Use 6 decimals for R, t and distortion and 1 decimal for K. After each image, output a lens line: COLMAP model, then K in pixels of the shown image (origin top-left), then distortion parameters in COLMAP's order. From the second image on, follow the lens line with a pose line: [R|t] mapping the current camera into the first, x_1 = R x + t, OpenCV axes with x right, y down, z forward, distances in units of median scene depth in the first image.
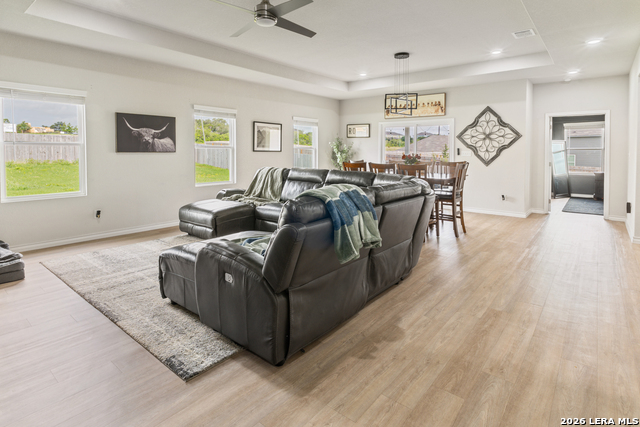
lens RADIAL K [[315.0, 0, 336.9], [0, 315.0, 163.1], [0, 0, 1]] dist [0.003339, -0.001887]
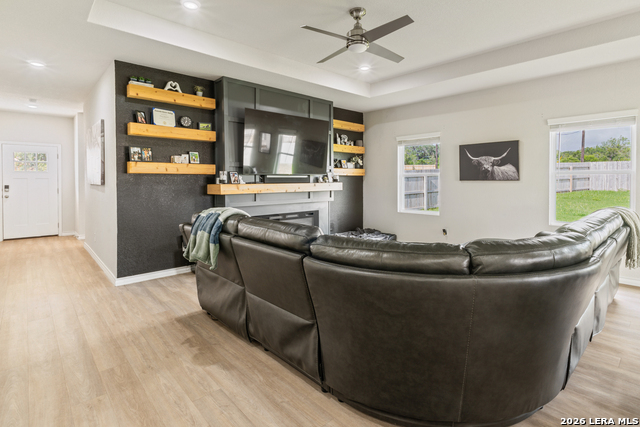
lens RADIAL K [[315.0, 0, 320.9], [0, 315.0, 208.7], [0, 0, 1]] dist [0.003339, -0.001887]
pose [[-0.126982, 0.090140, -0.987801, 1.081458], [-0.031512, 0.994993, 0.094847, -0.057505], [0.991404, 0.043171, -0.123505, 1.452860]]
